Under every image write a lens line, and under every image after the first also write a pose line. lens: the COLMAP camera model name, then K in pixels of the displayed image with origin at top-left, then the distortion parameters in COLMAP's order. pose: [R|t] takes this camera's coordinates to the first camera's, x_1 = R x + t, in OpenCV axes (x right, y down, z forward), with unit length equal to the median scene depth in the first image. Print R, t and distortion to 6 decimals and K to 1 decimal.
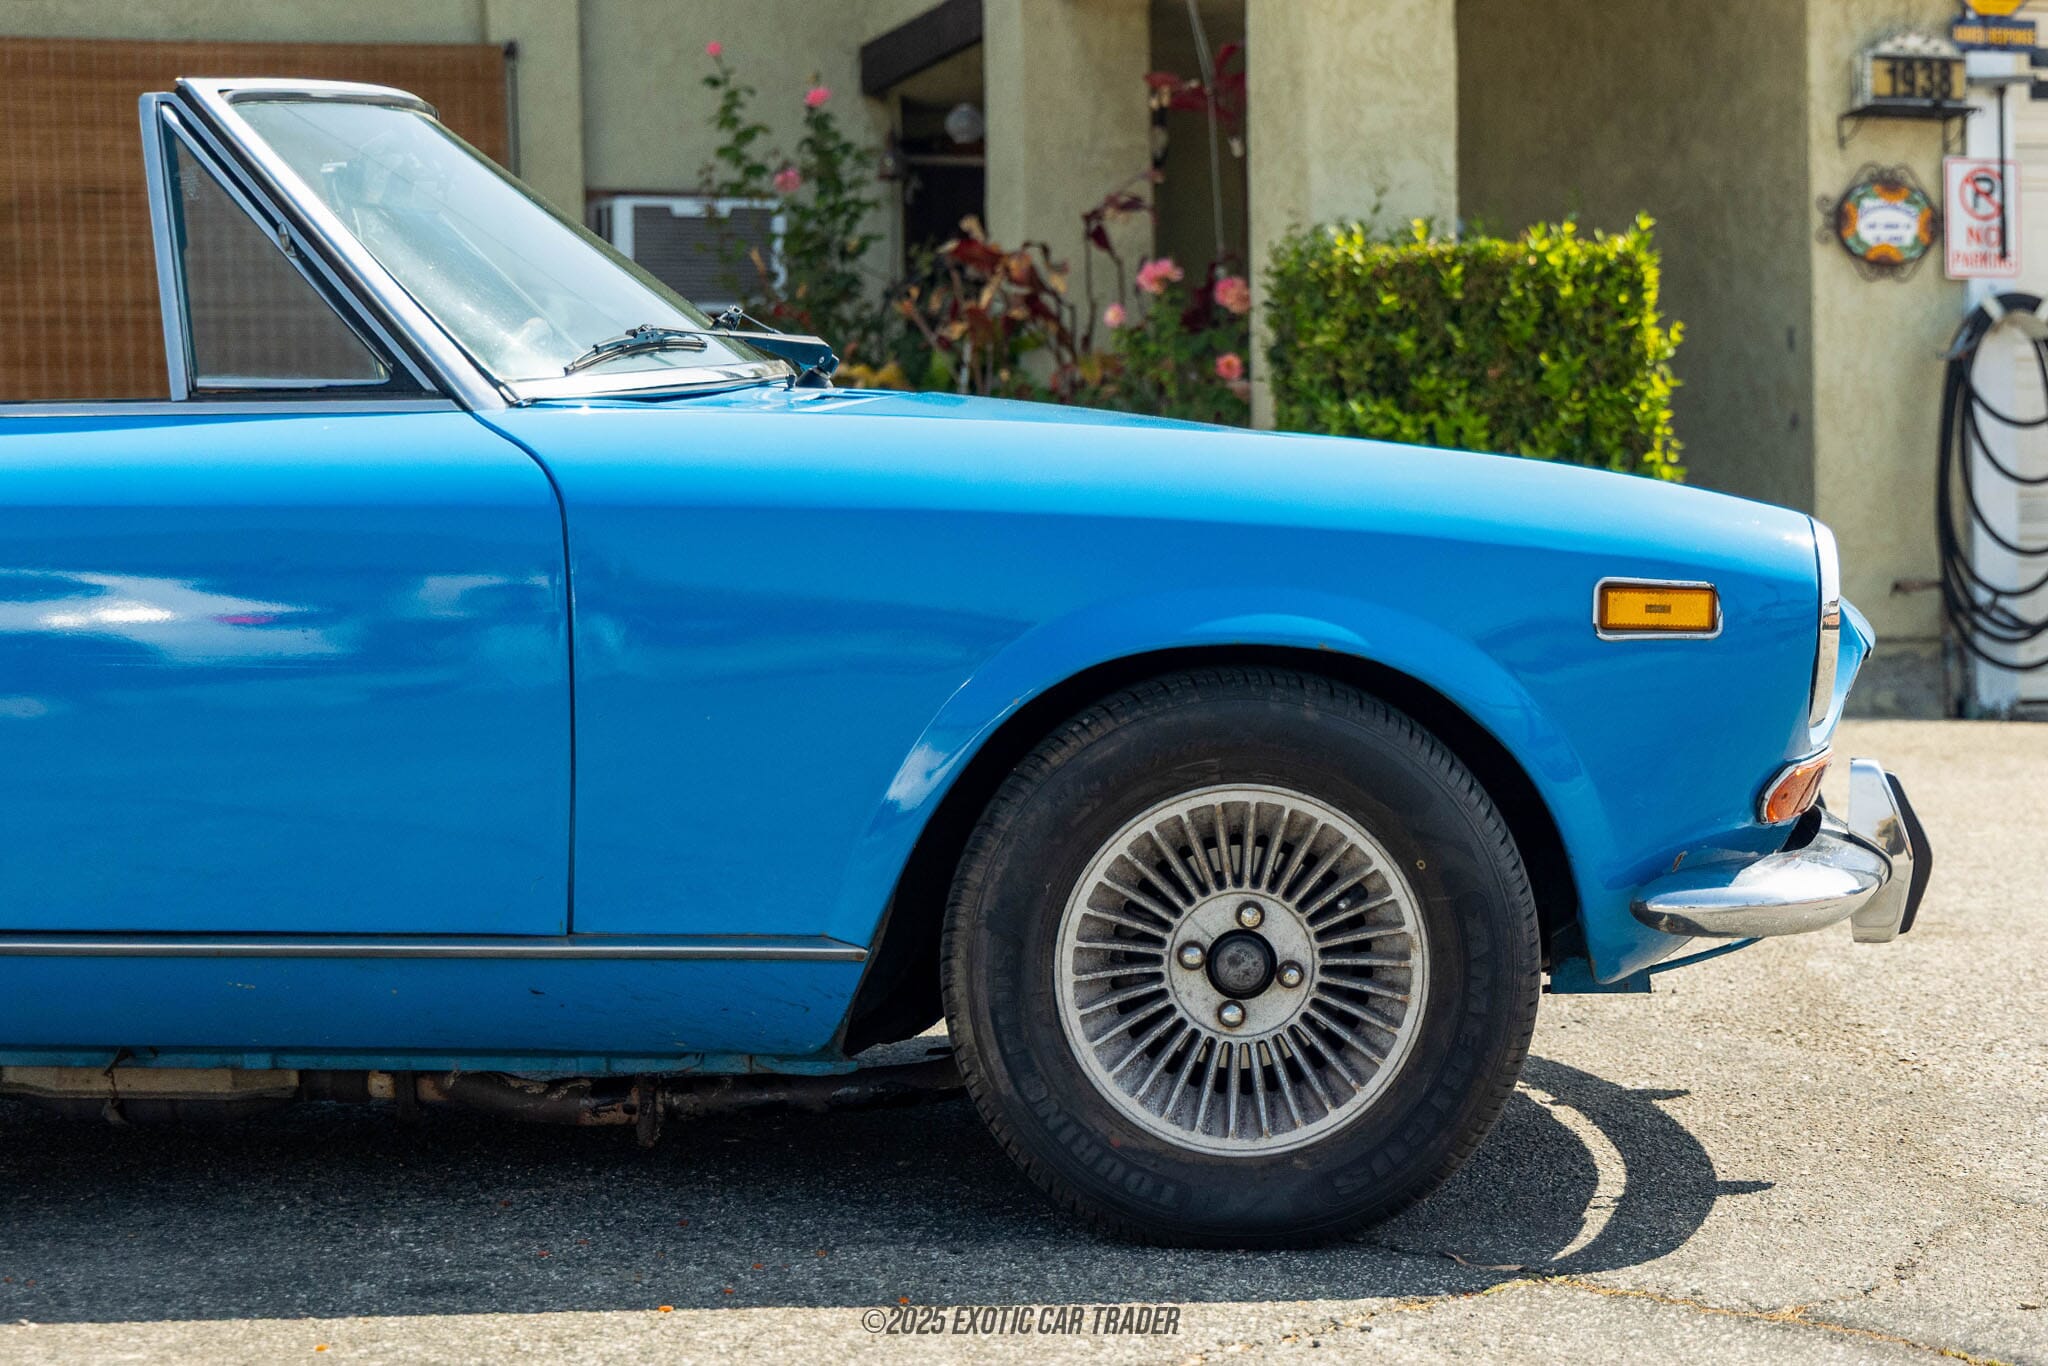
lens RADIAL K [[4047.5, 0, 1022.6], [0, 4047.5, 698.6], [0, 0, 1]] dist [0.032067, 0.000000]
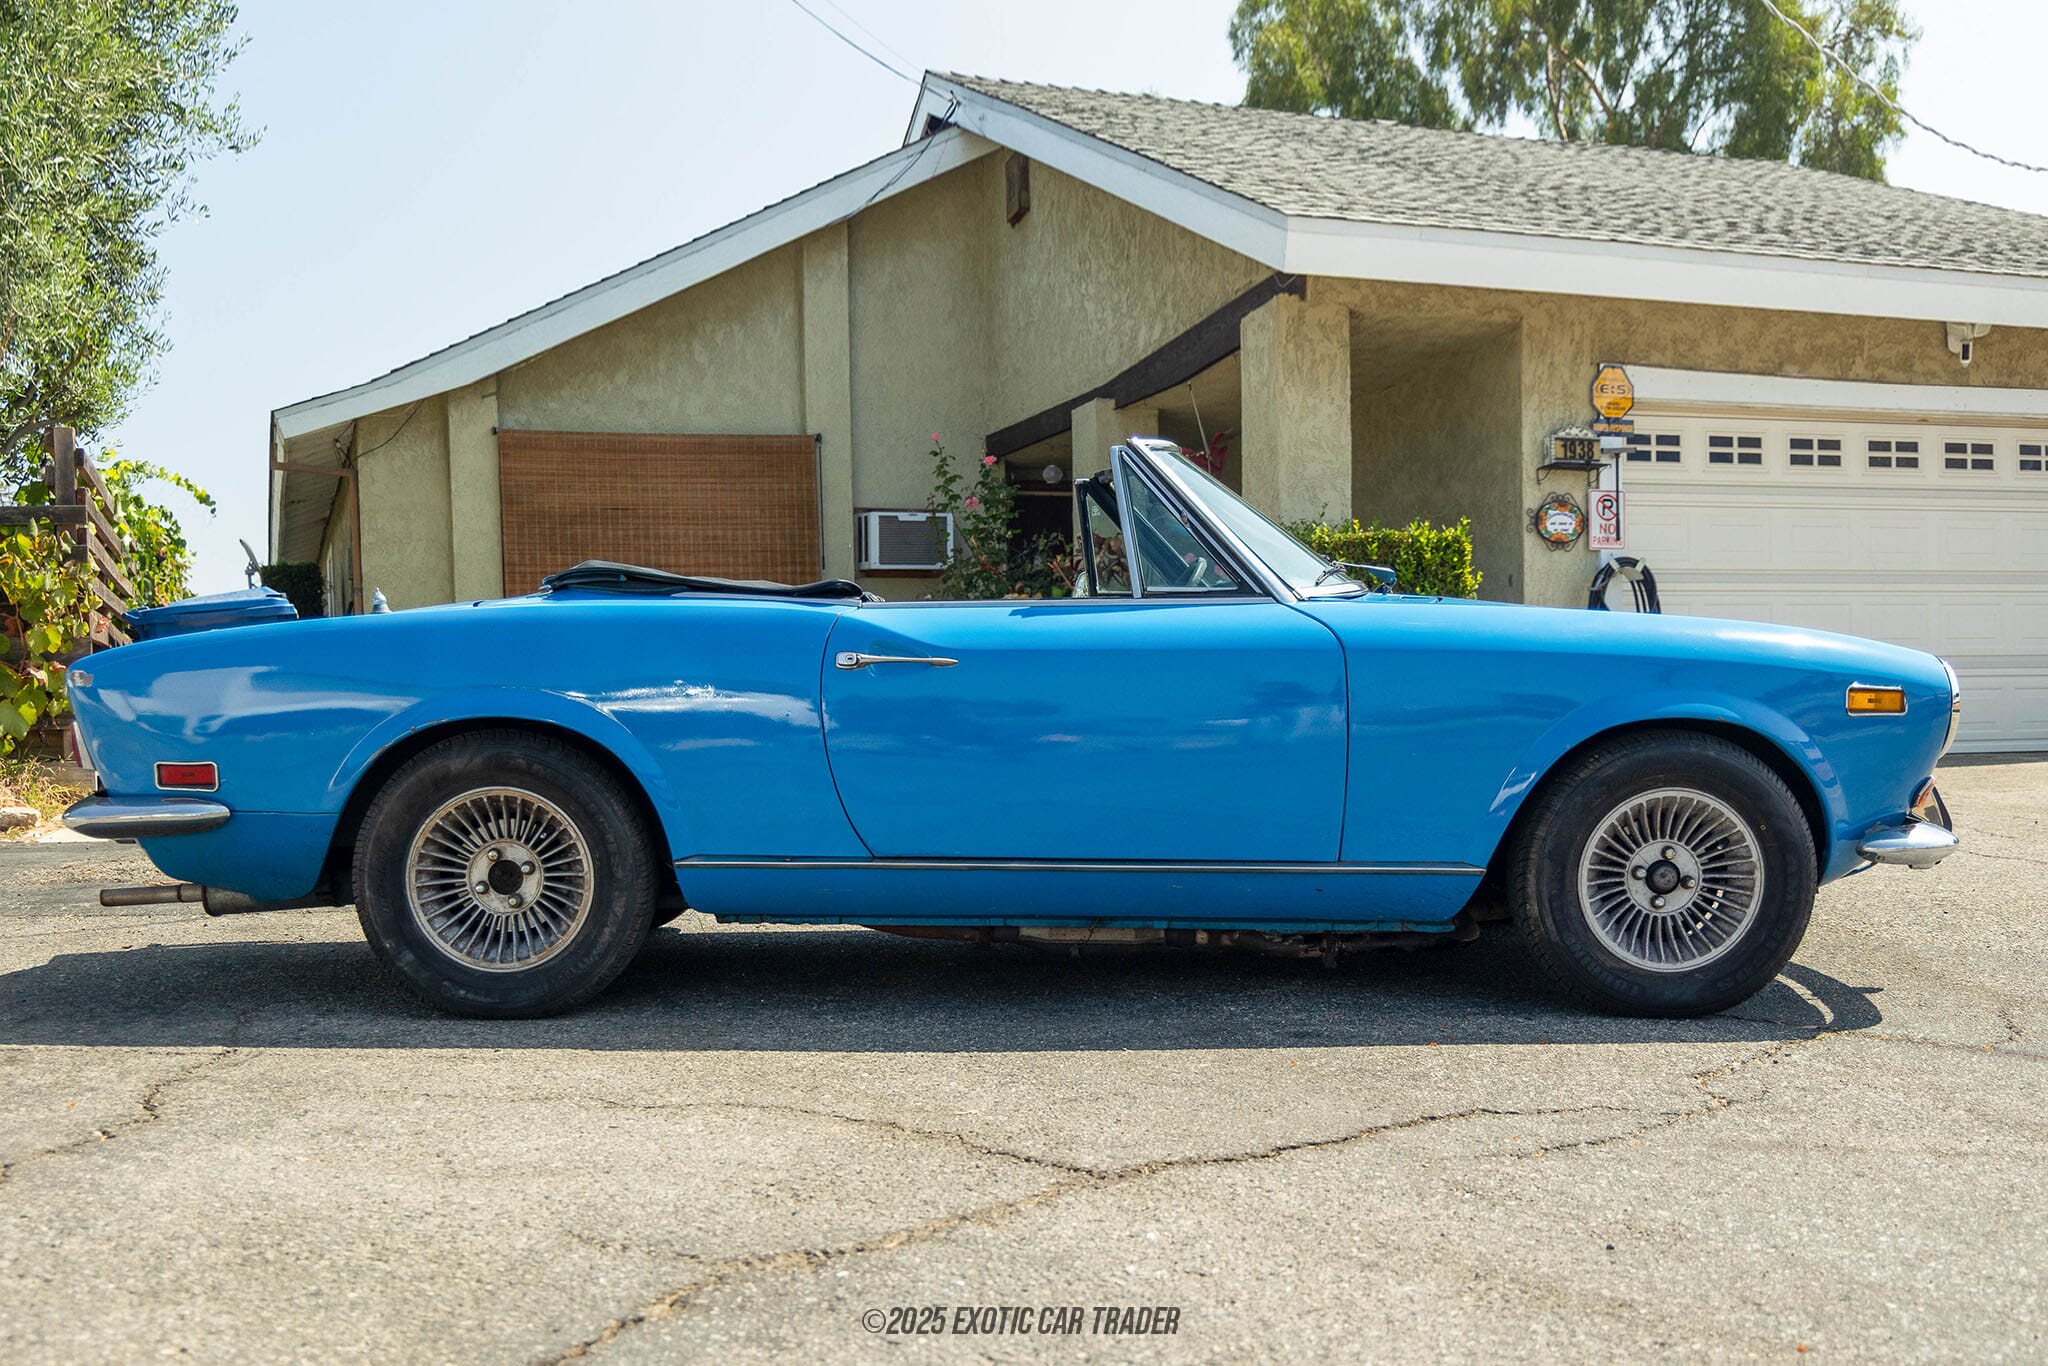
lens RADIAL K [[2019.2, 0, 1044.4], [0, 2019.2, 811.5], [0, 0, 1]] dist [0.008639, 0.000000]
pose [[0.999855, 0.001171, -0.017004, -0.220614], [-0.000756, 0.999701, 0.024434, 0.007959], [0.017027, -0.024417, 0.999557, -0.009843]]
